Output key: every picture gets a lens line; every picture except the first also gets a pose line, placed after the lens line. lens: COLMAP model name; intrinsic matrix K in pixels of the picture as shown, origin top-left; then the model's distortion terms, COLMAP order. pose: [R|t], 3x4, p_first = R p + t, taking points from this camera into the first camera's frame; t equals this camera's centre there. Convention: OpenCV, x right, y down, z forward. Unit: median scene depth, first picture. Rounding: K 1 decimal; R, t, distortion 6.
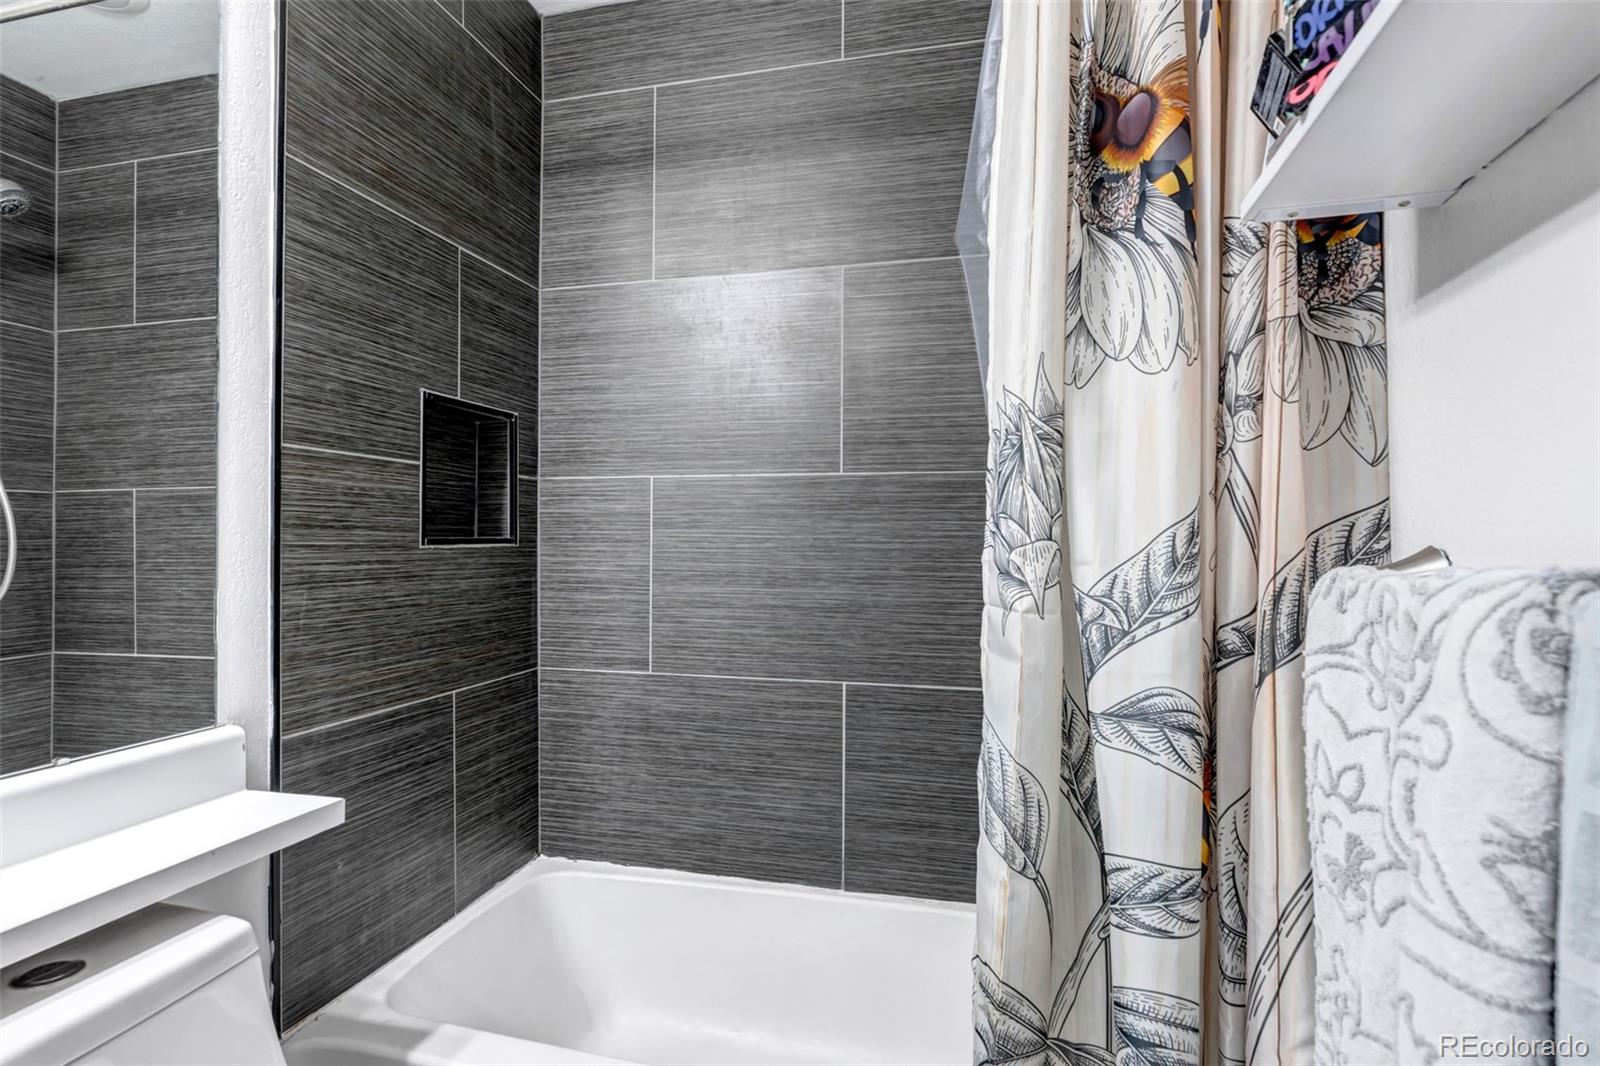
lens RADIAL K [[807.4, 0, 763.3], [0, 807.4, 533.8], [0, 0, 1]] dist [-0.004455, 0.001565]
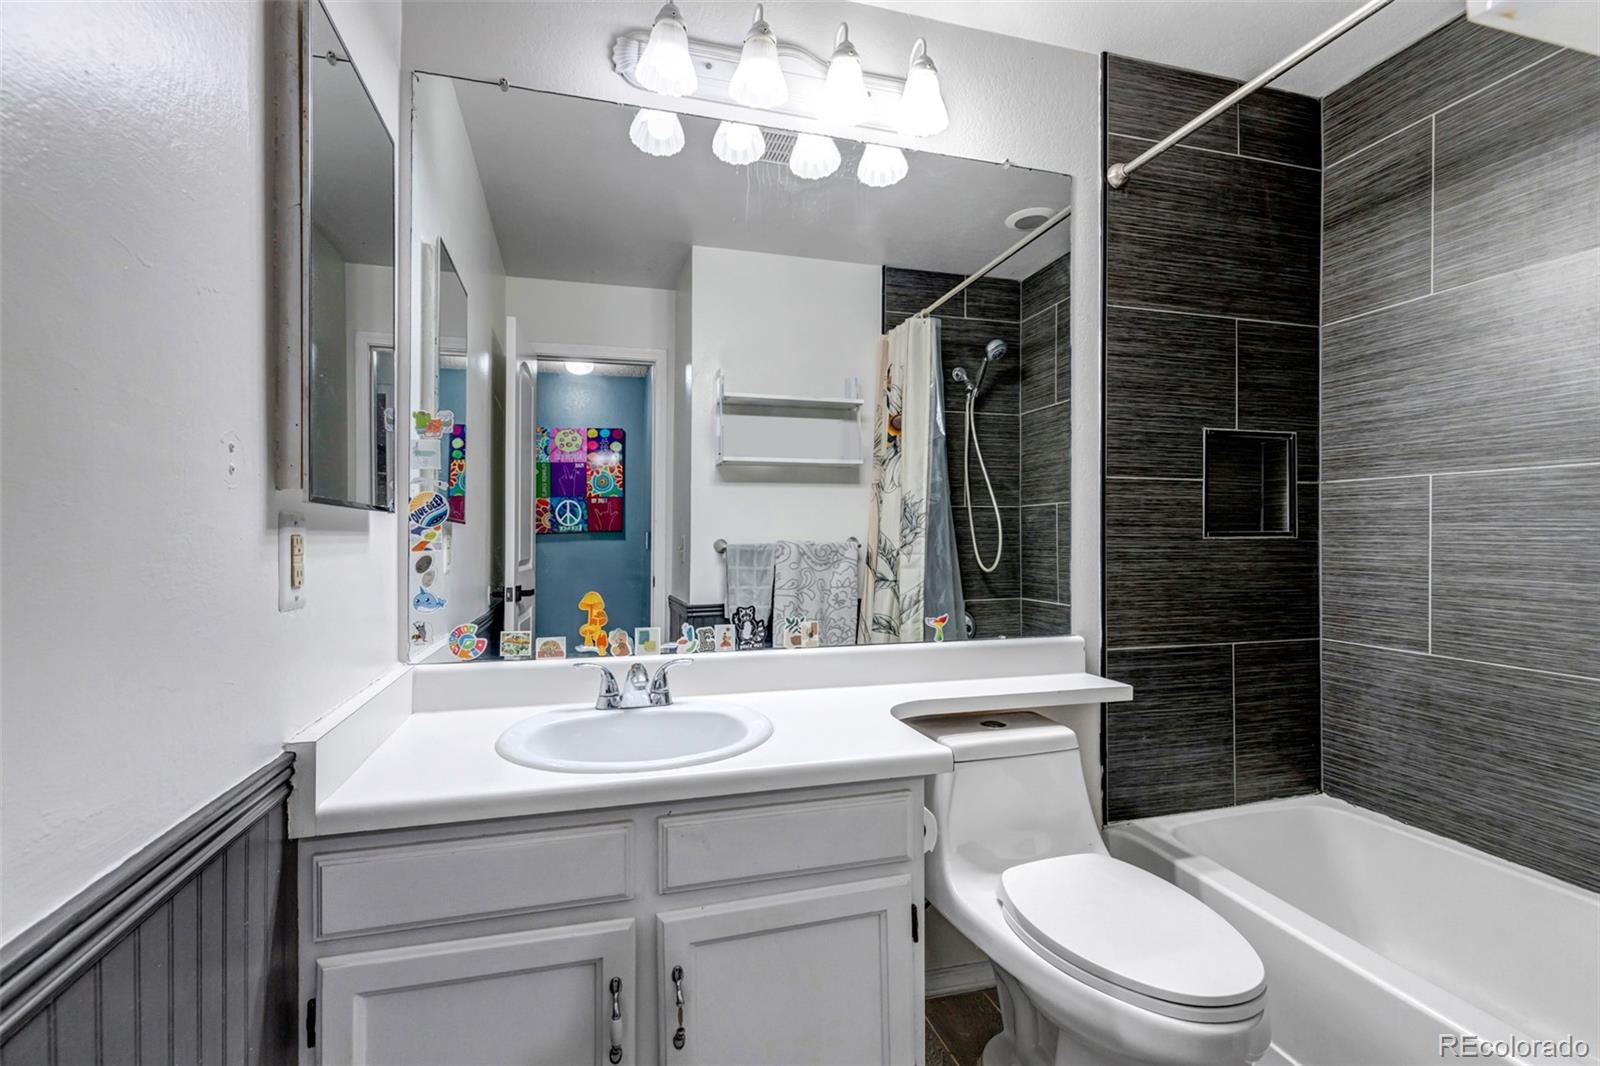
lens RADIAL K [[736.7, 0, 802.3], [0, 736.7, 532.3], [0, 0, 1]] dist [0.003740, 0.001412]
pose [[0.499227, -0.003657, -0.866463, 0.310603], [0.006131, 0.999981, -0.000688, 0.002265], [0.866449, -0.004968, 0.499240, -0.241273]]
